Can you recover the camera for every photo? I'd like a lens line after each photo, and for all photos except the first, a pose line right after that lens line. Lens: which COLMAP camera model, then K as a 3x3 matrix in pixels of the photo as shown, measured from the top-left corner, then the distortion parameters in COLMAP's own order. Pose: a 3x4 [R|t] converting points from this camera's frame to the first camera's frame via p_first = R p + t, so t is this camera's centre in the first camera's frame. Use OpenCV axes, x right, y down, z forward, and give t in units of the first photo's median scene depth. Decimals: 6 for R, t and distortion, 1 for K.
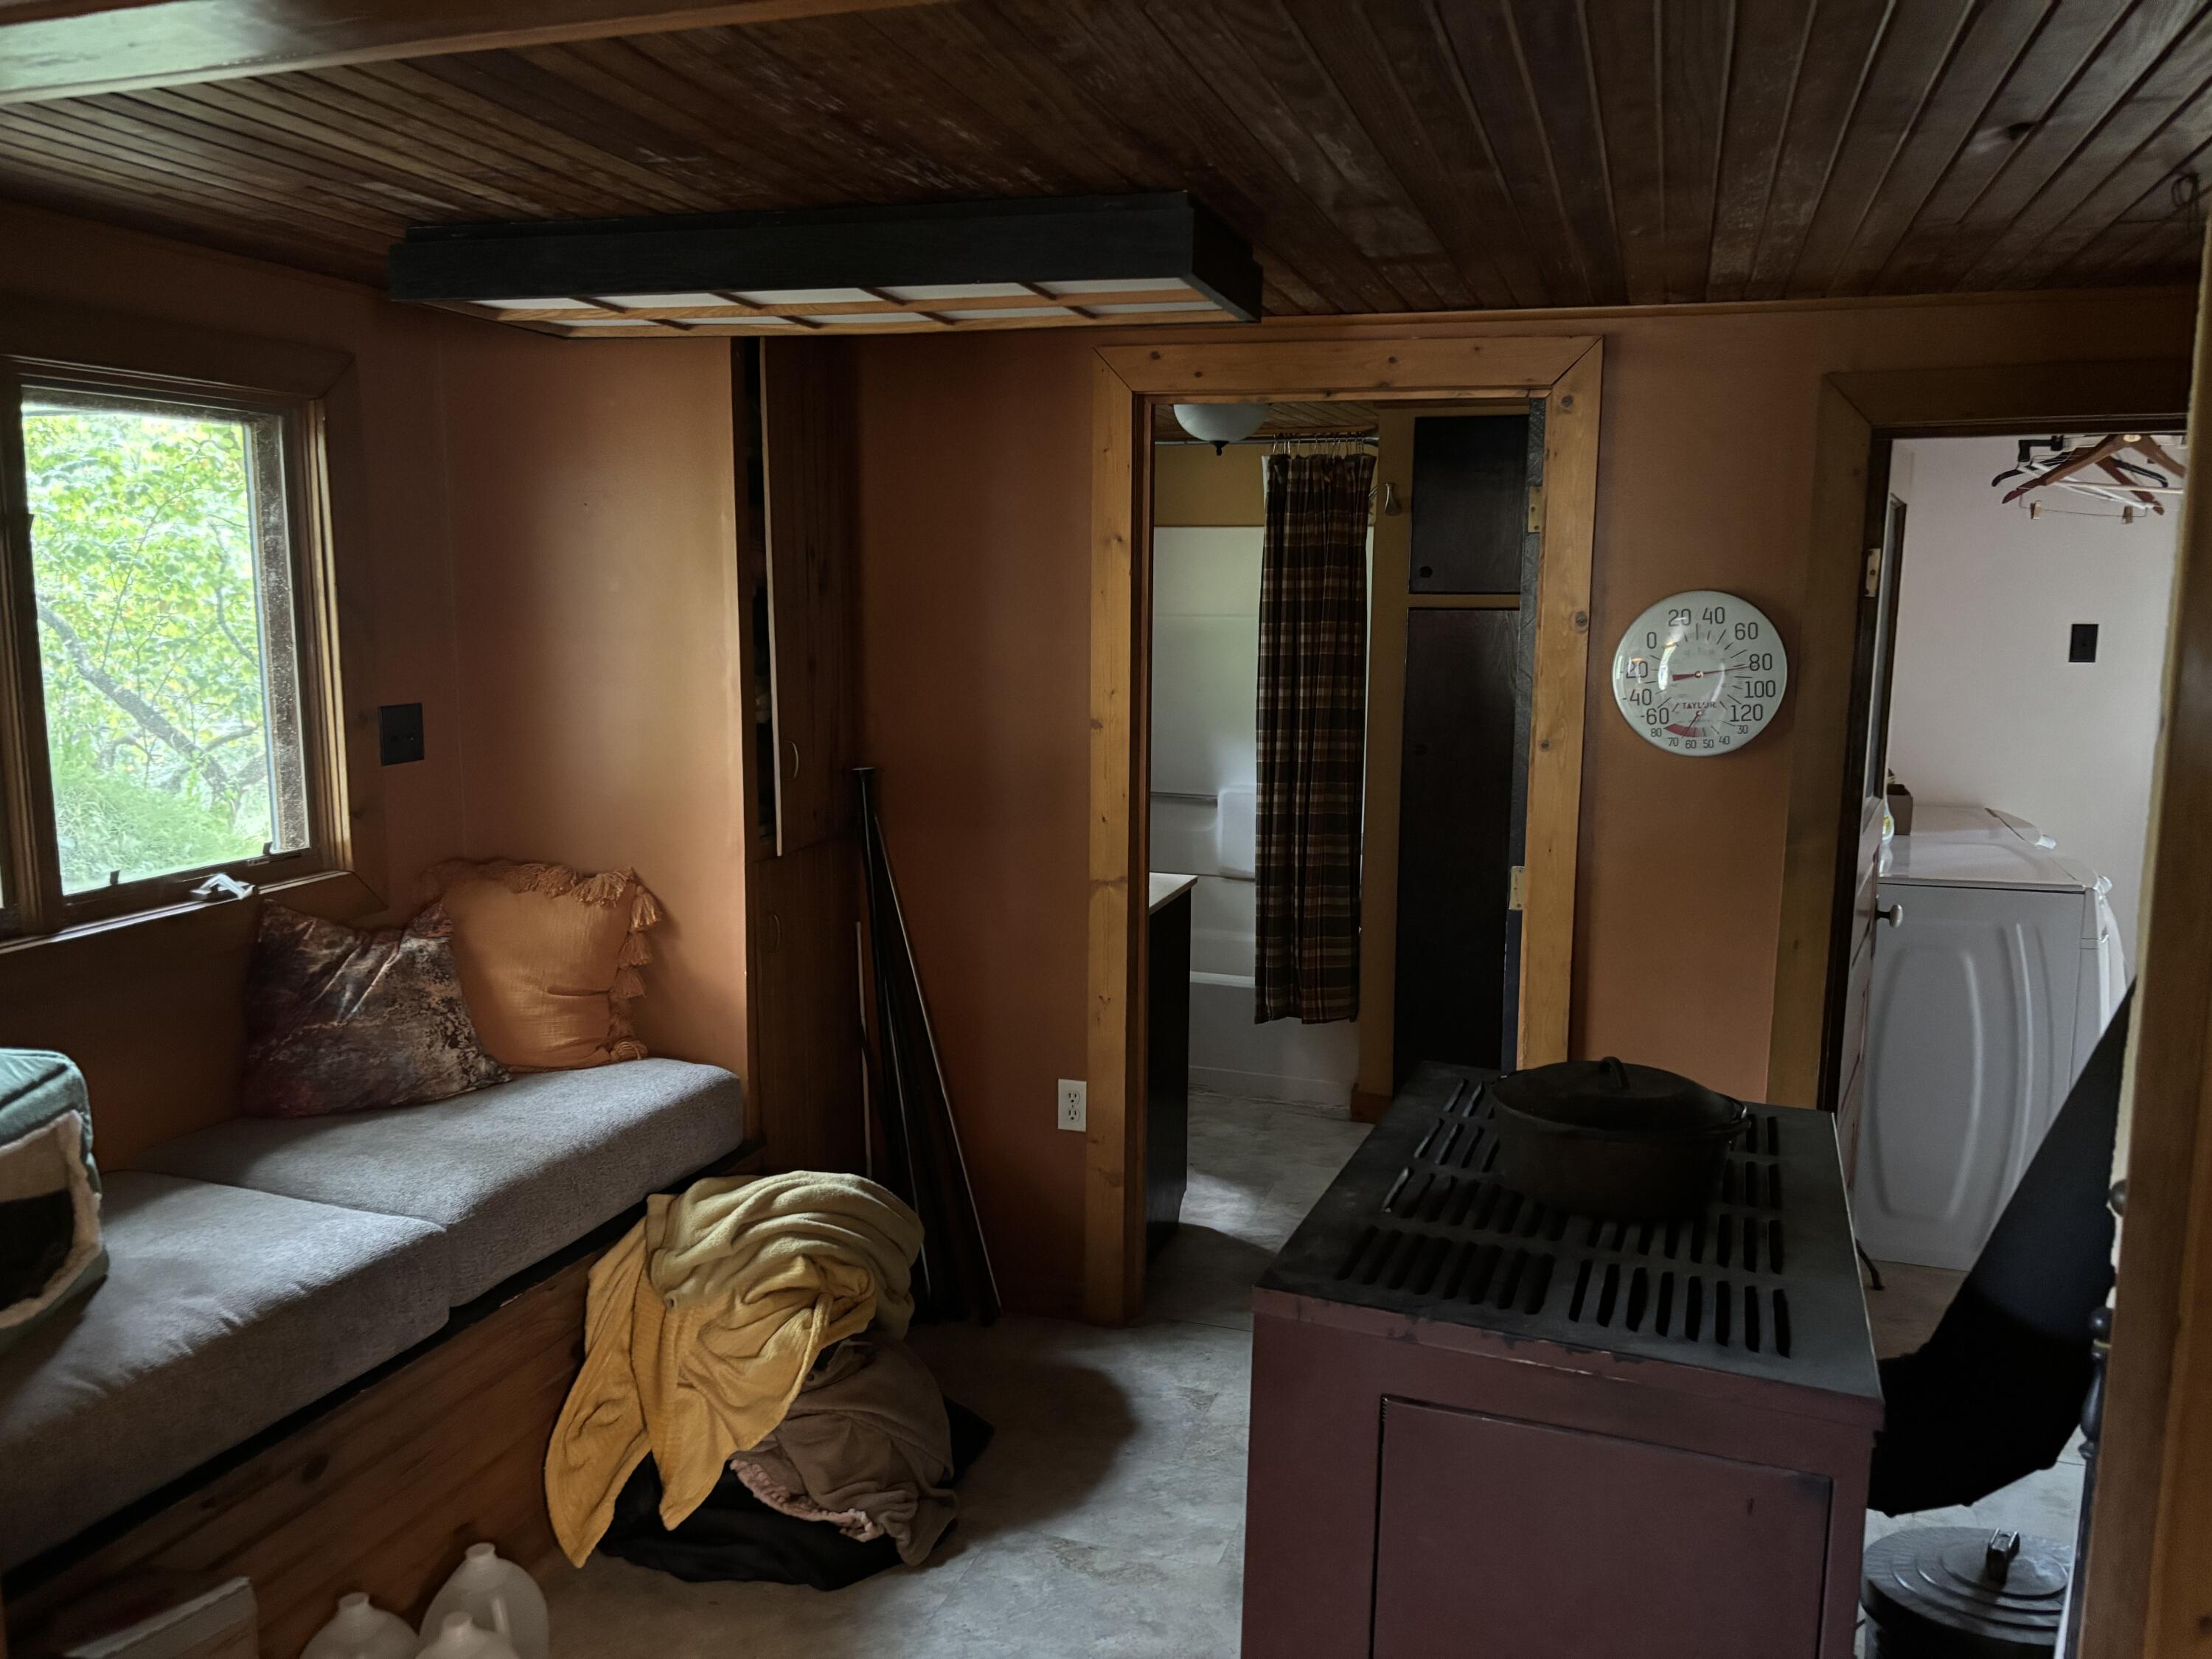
lens RADIAL K [[1684.5, 0, 1125.7], [0, 1684.5, 833.0], [0, 0, 1]] dist [0.049733, -0.061385]
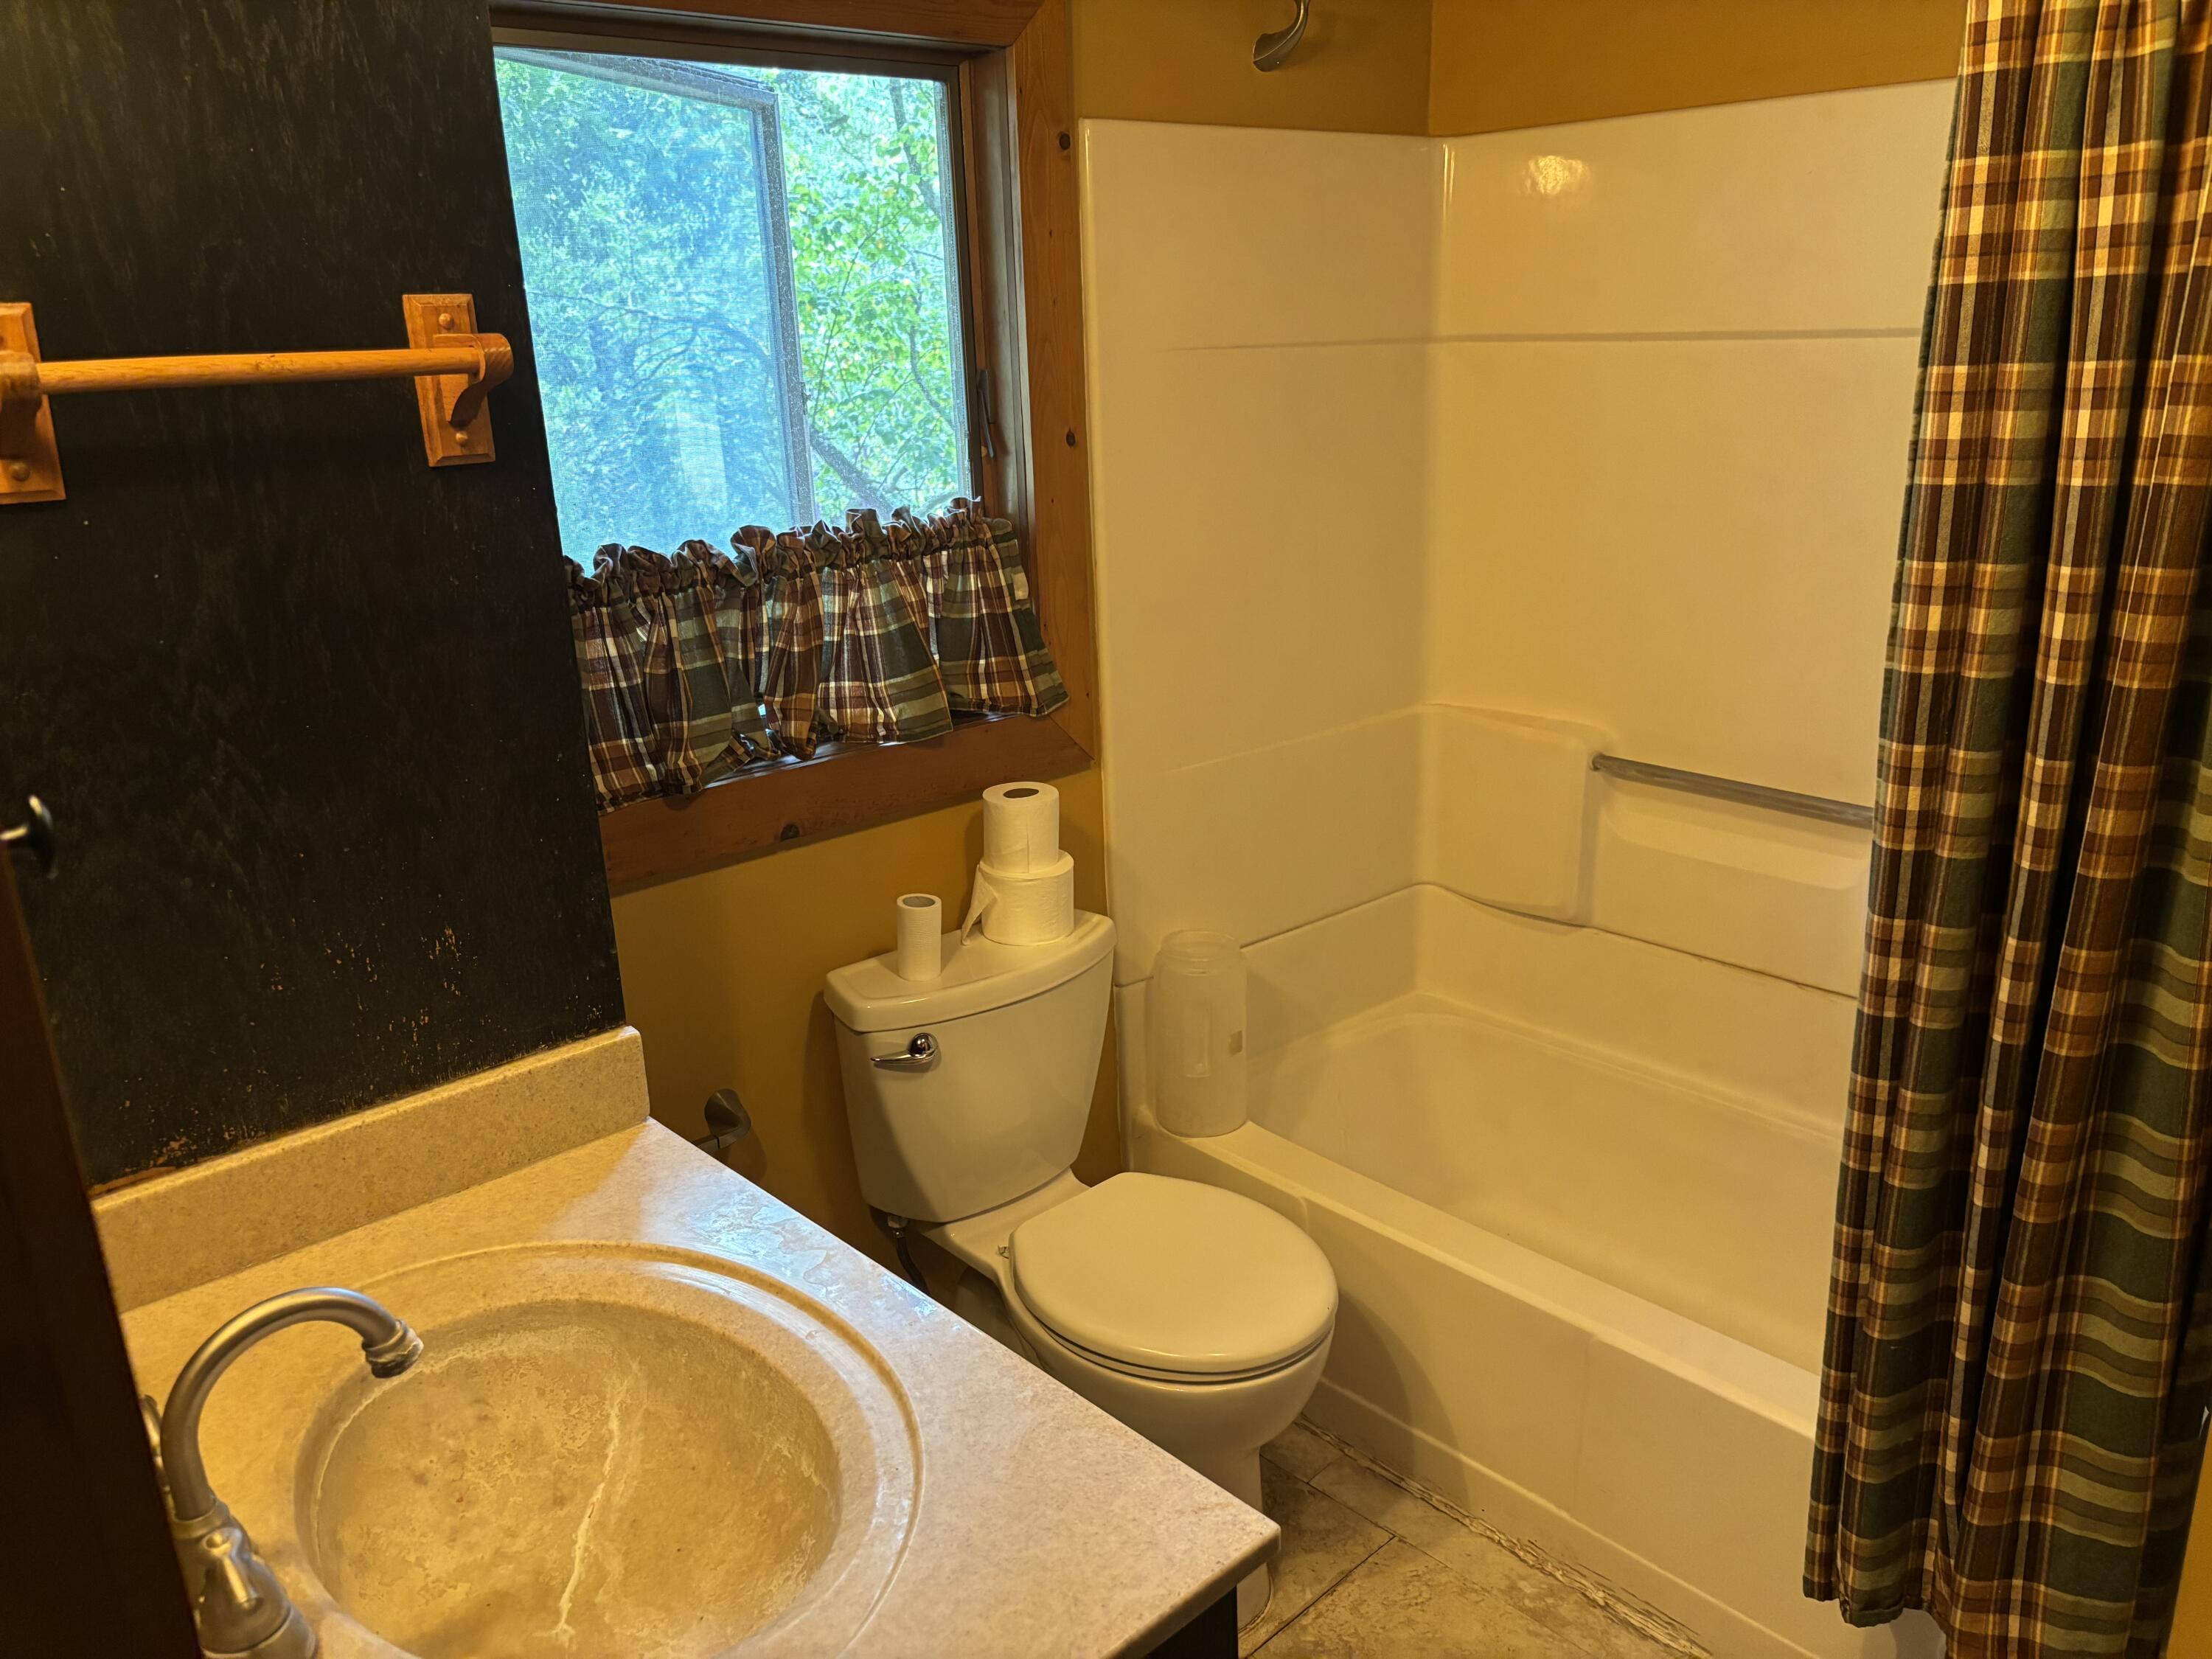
lens RADIAL K [[1684.5, 0, 1116.5], [0, 1684.5, 833.1], [0, 0, 1]] dist [0.049733, -0.061385]
pose [[0.873067, 0.102204, -0.476769, 0.164071], [-0.025543, 0.986030, 0.164600, -0.142107], [0.486932, -0.131529, 0.863480, 1.058021]]
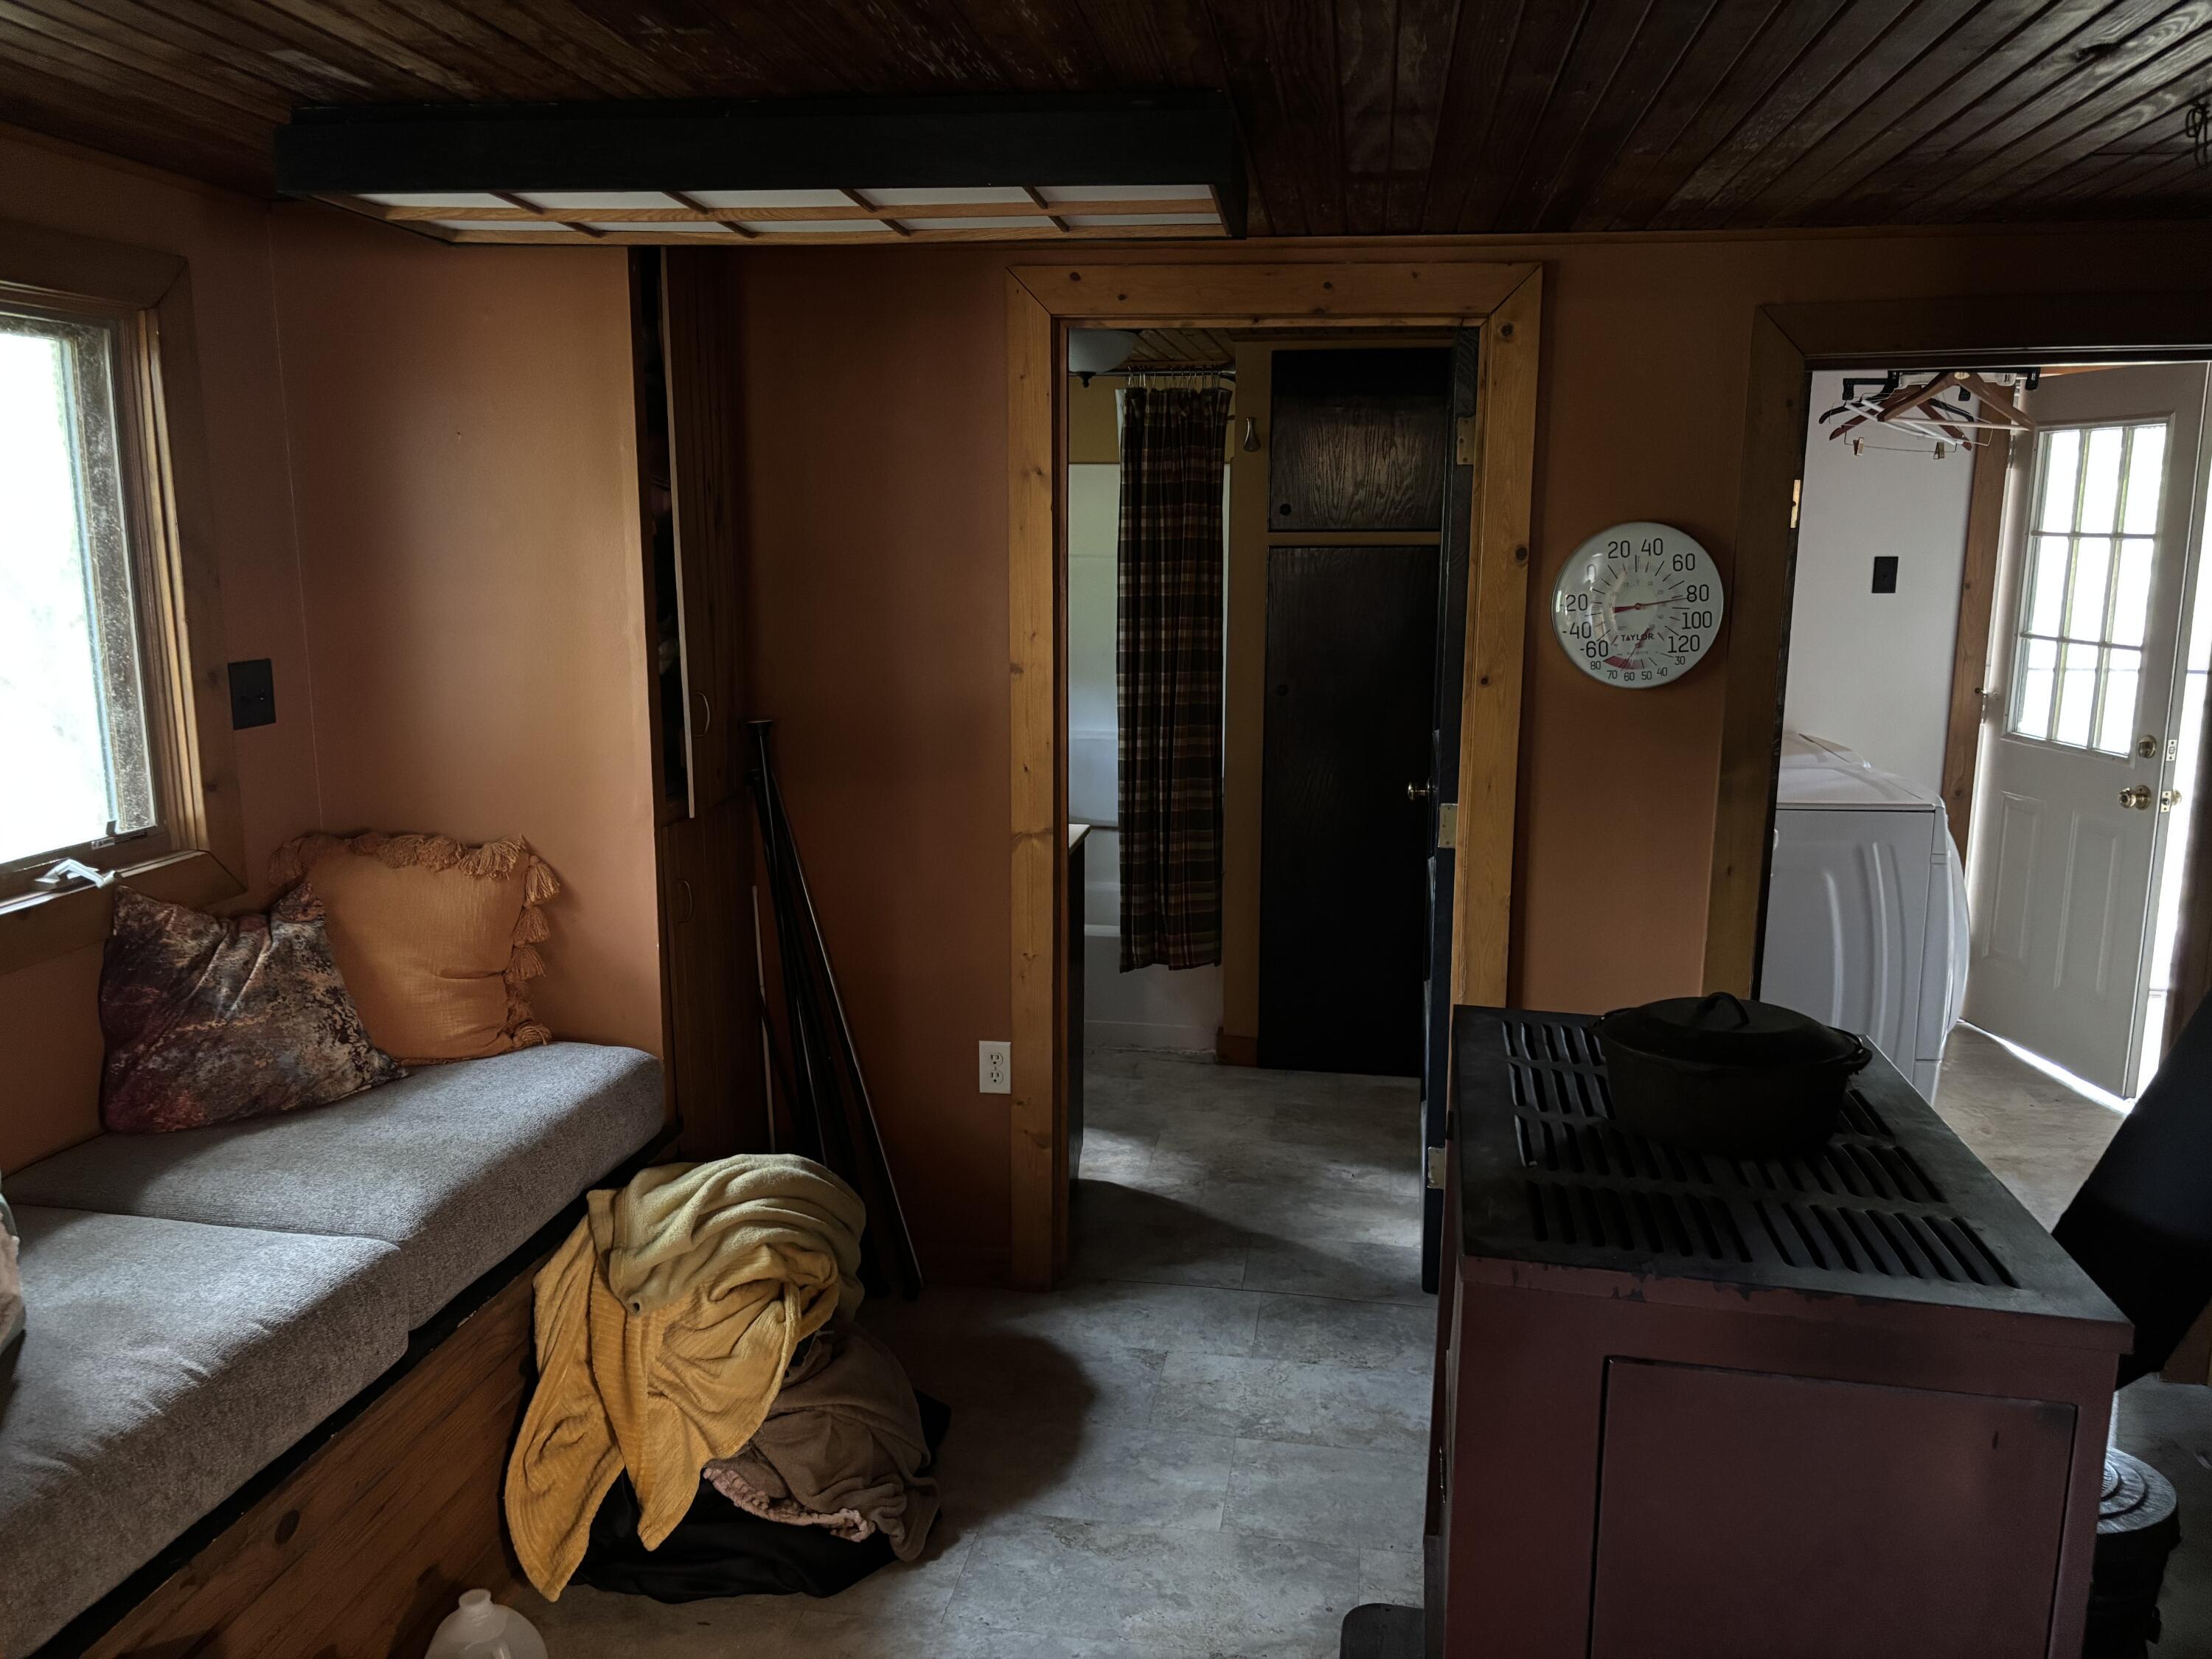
lens RADIAL K [[1684.5, 0, 1102.4], [0, 1684.5, 839.1], [0, 0, 1]] dist [0.049733, -0.061385]
pose [[0.987139, -0.035123, 0.155960, -0.135436], [0.029698, 0.998875, 0.036983, -0.002346], [-0.157083, -0.031876, 0.987071, 0.054167]]
